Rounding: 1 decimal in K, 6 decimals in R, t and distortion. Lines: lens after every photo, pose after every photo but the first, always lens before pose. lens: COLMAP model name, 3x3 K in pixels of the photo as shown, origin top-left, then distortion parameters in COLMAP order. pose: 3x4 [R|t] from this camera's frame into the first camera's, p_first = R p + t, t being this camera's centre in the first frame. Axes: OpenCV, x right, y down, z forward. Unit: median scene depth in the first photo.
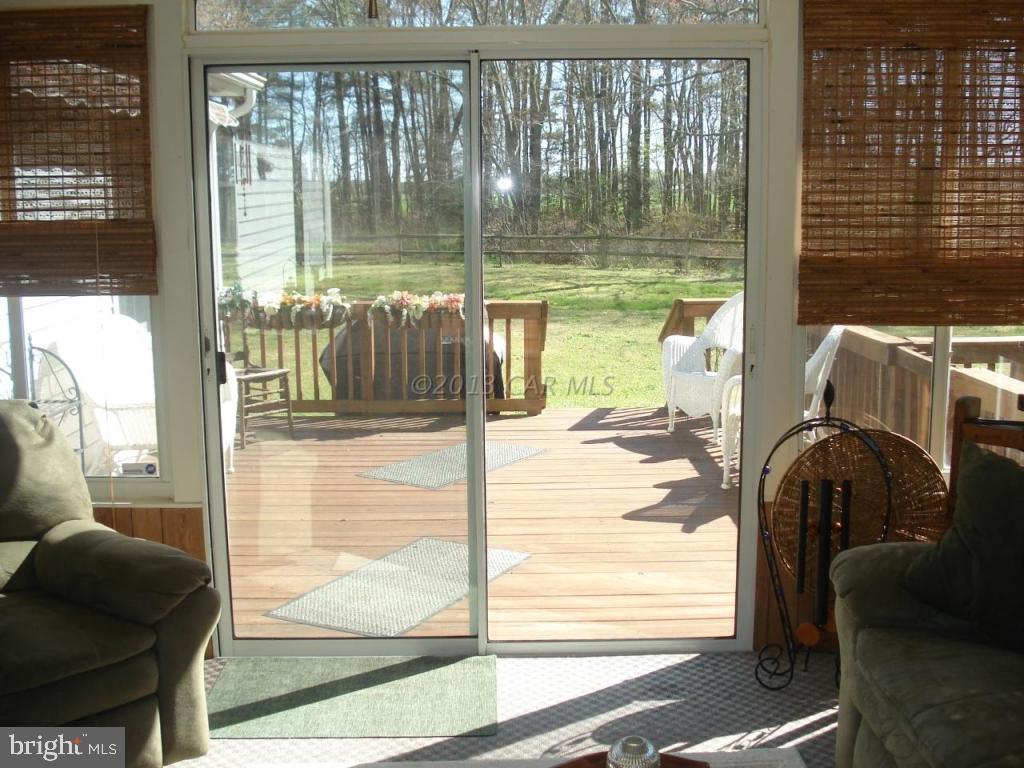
lens RADIAL K [[1155.8, 0, 512.3], [0, 1155.8, 384.2], [0, 0, 1]] dist [-0.094597, 0.000000]
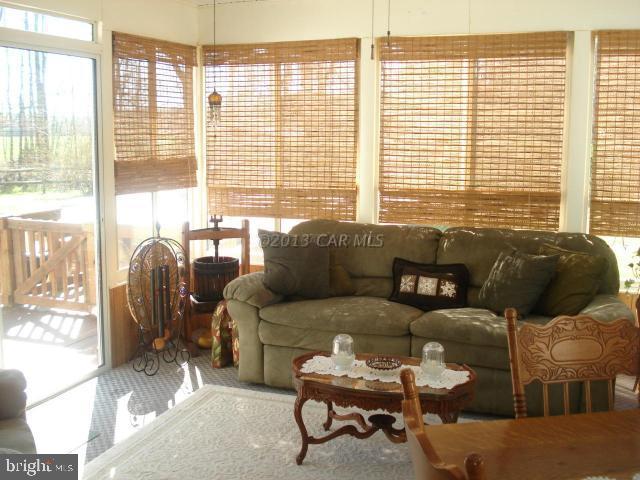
lens RADIAL K [[722.4, 0, 320.2], [0, 722.4, 240.0], [0, 0, 1]] dist [-0.094597, 0.000000]
pose [[0.373572, -0.126609, 0.918920, -0.808158], [0.133820, 0.987634, 0.081674, -0.032021], [-0.917897, 0.092459, 0.385896, 0.222459]]
